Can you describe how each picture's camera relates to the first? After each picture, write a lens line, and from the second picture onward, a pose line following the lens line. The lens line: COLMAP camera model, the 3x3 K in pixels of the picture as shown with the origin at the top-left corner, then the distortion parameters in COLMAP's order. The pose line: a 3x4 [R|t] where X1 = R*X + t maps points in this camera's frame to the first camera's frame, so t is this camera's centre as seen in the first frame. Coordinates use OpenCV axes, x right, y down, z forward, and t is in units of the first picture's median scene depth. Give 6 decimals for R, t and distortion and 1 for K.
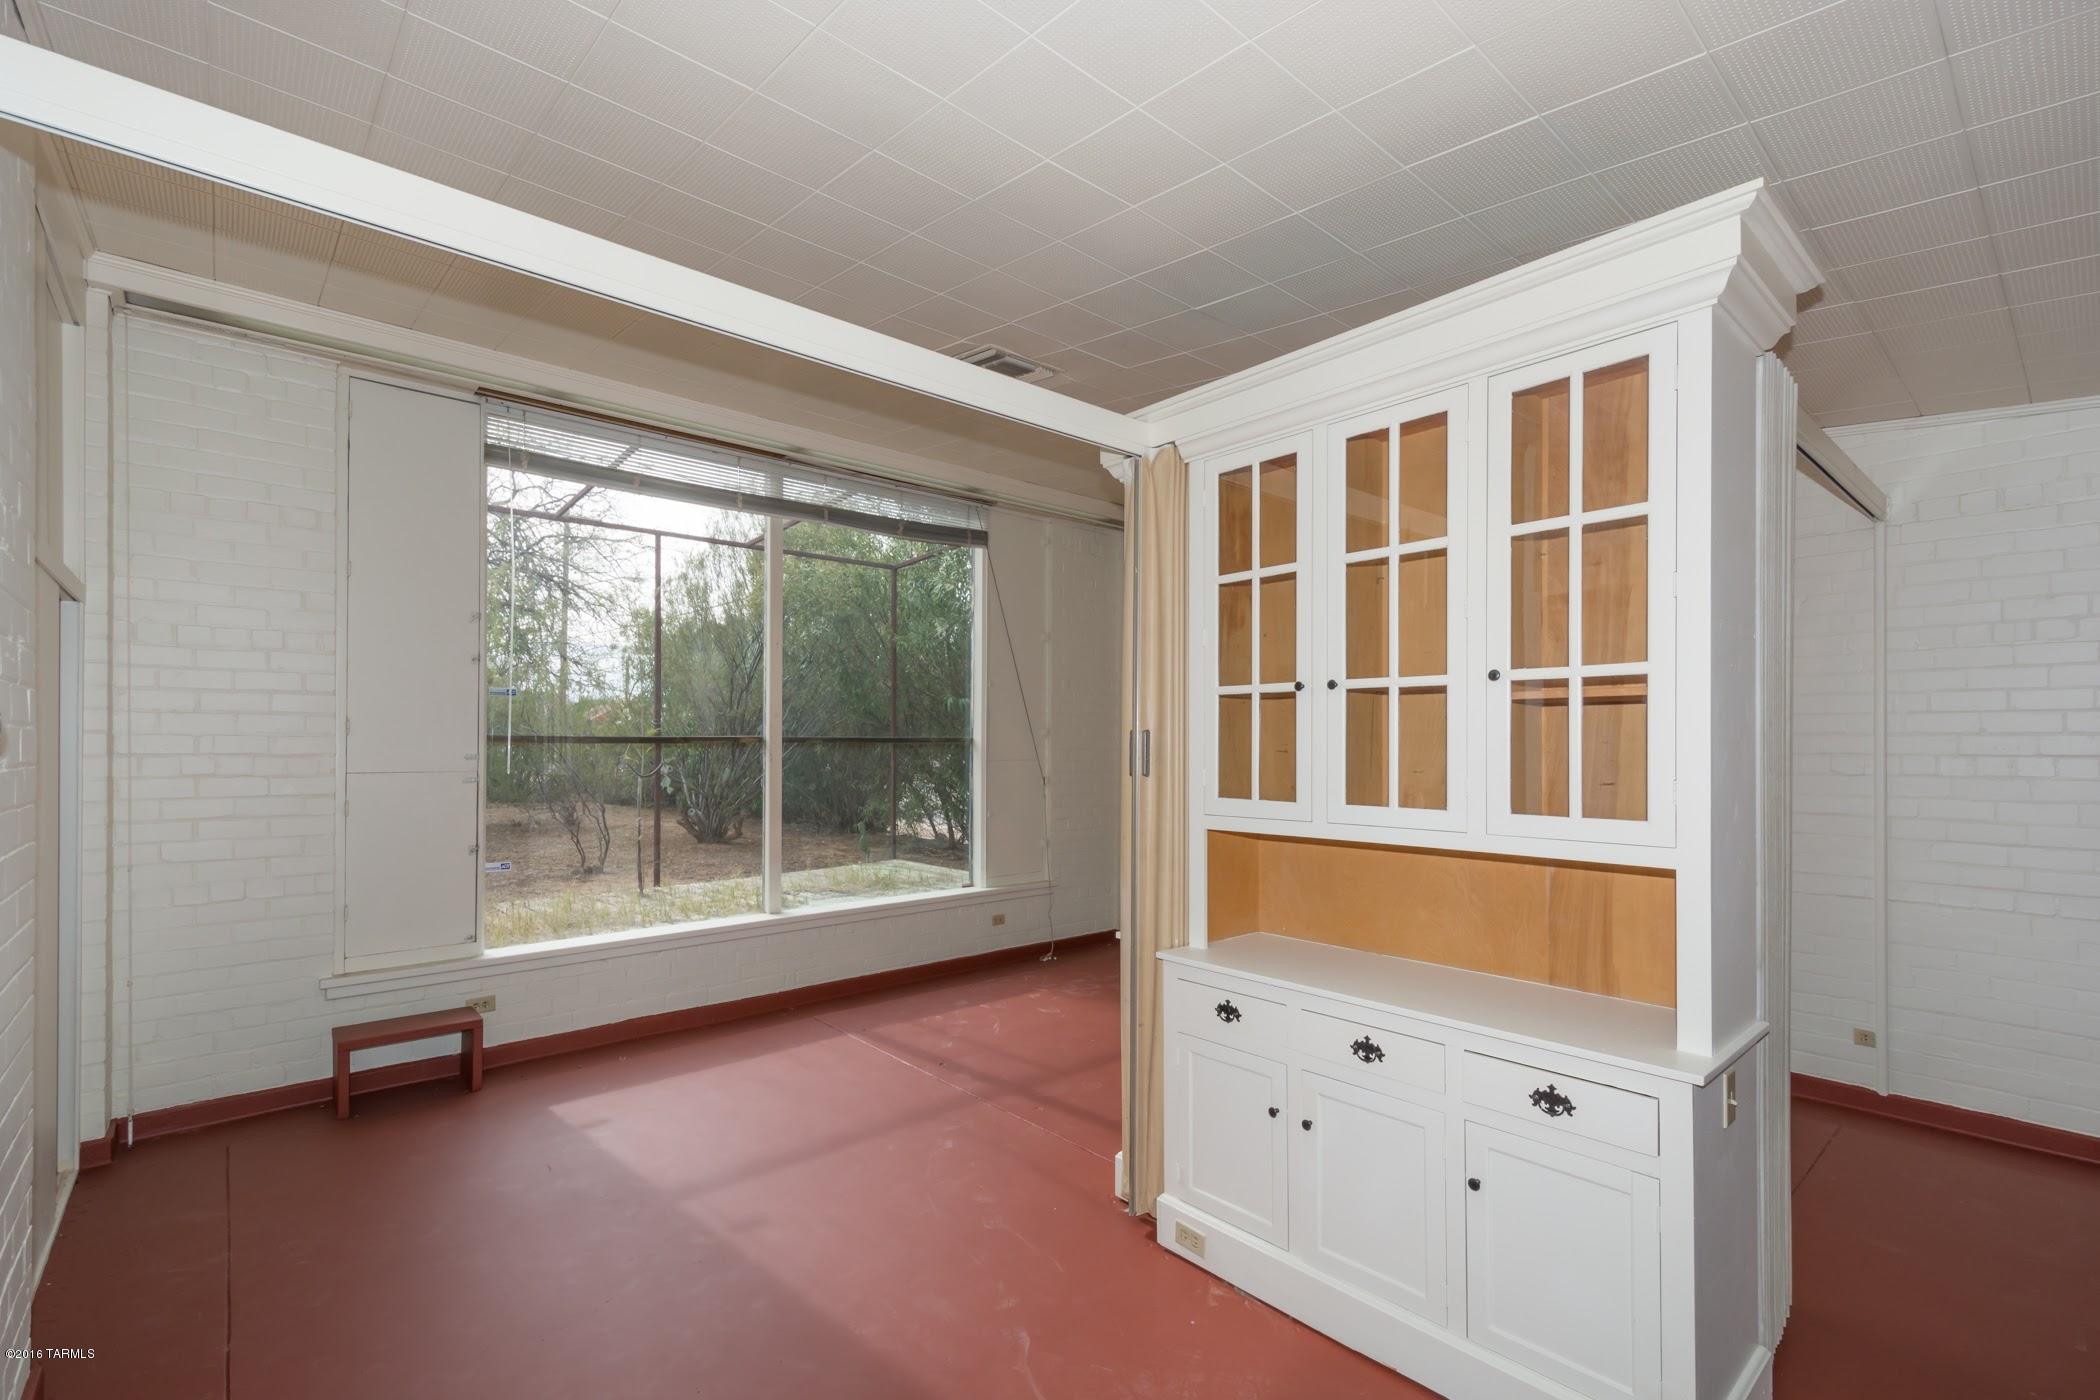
lens RADIAL K [[928.3, 0, 1044.7], [0, 928.3, 740.1], [0, 0, 1]] dist [-0.000467, -0.000156]
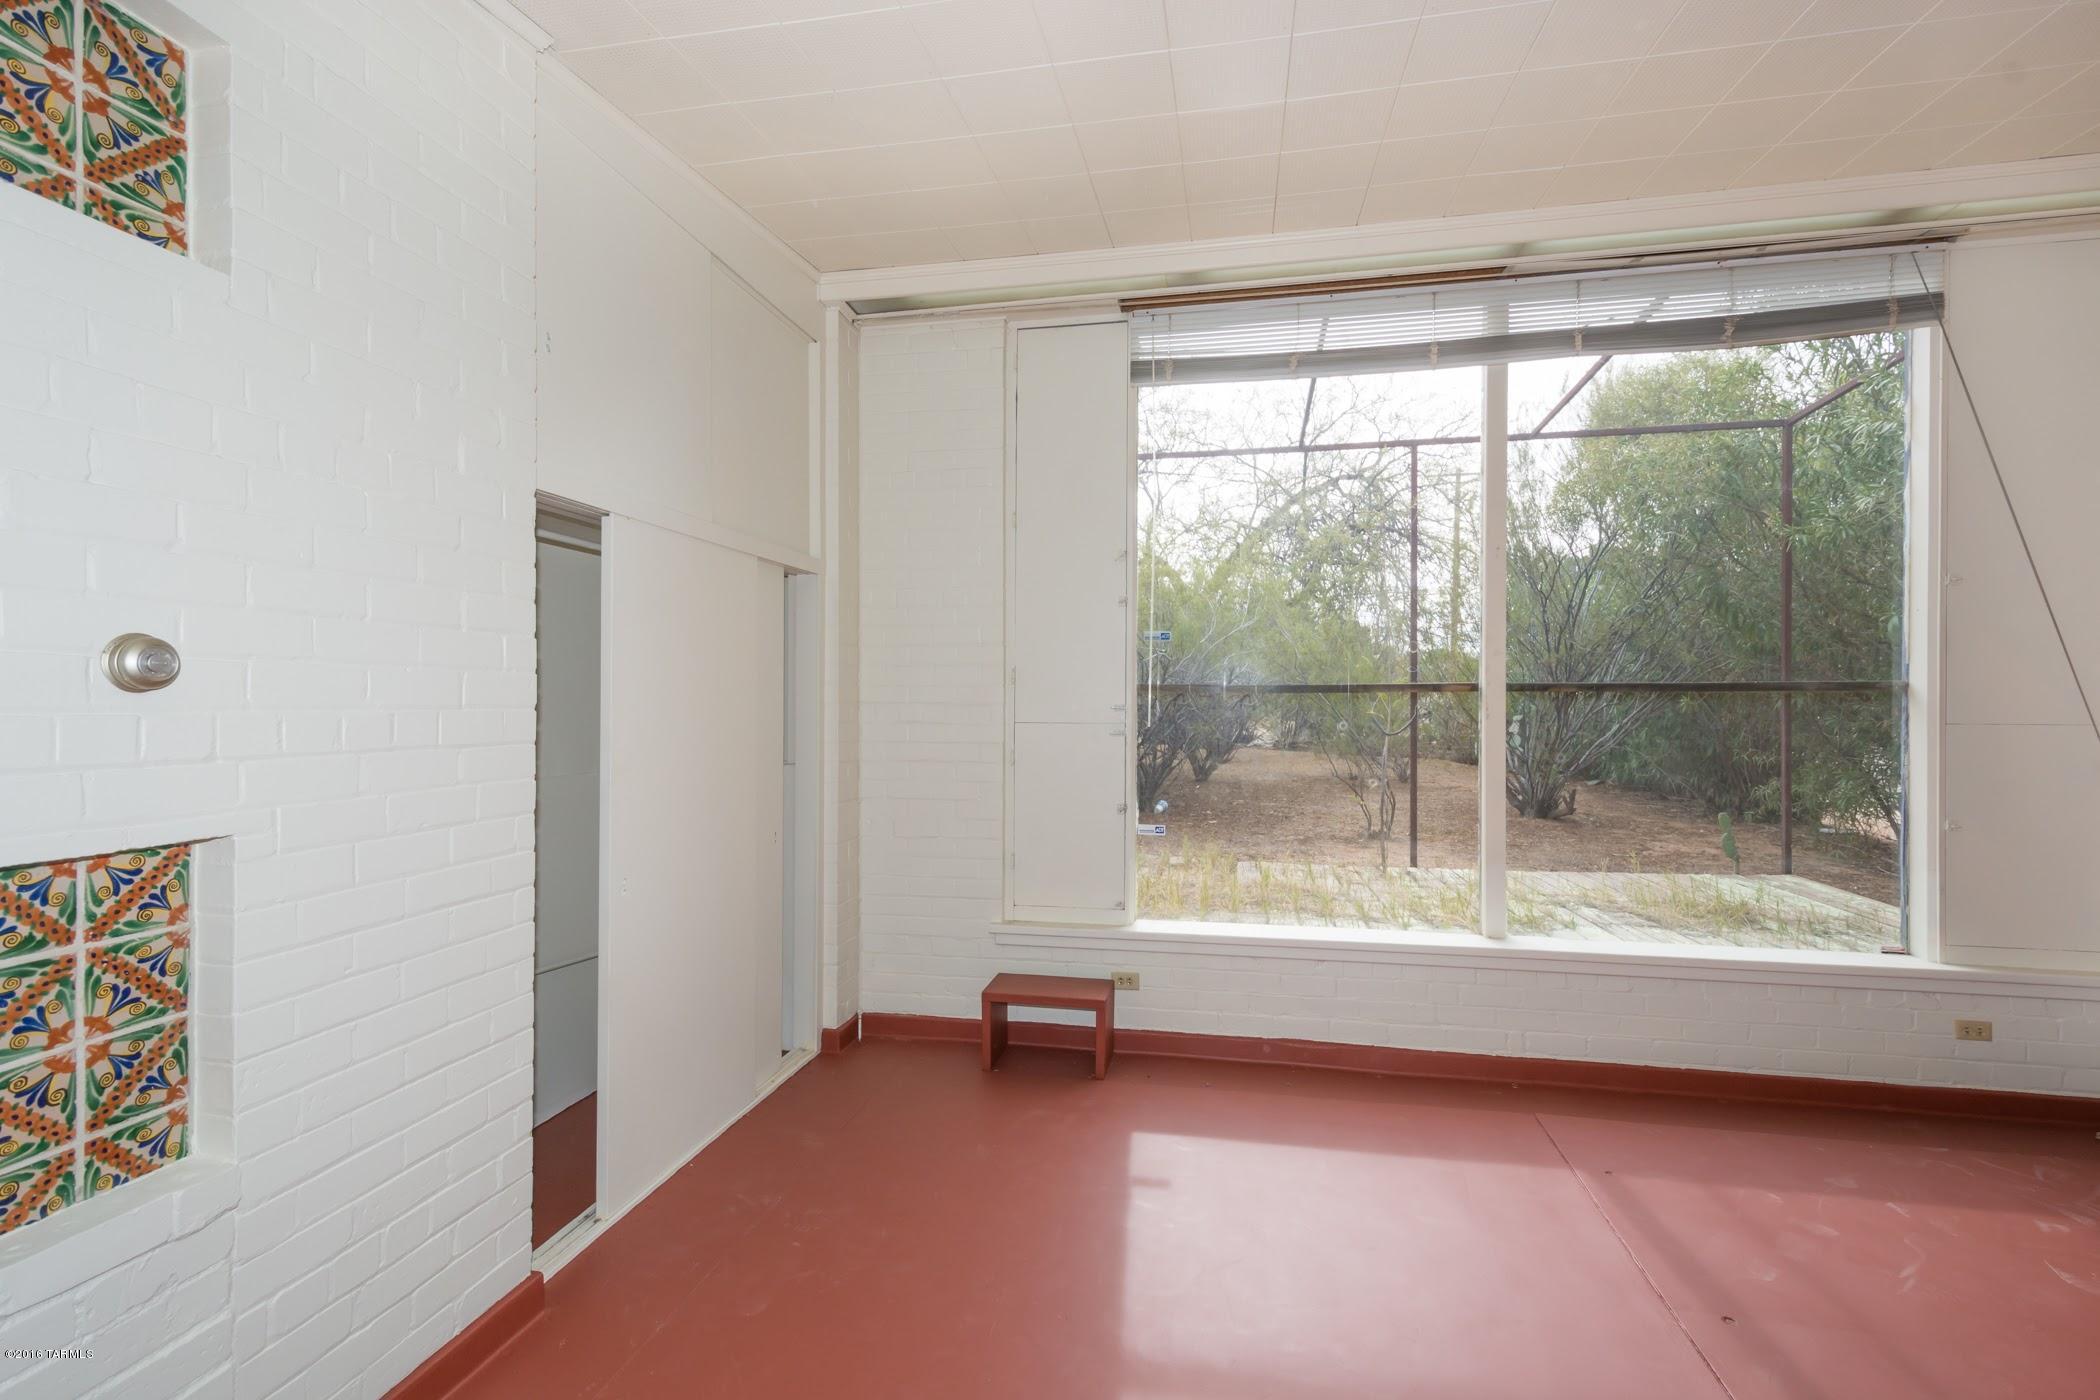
lens RADIAL K [[914.0, 0, 1060.2], [0, 914.0, 699.9], [0, 0, 1]] dist [0.013371, -0.006385]
pose [[0.615074, 0.000012, -0.788469, 0.057425], [0.002723, 0.999994, 0.002140, 0.007537], [0.788465, -0.003463, 0.615070, 0.380101]]
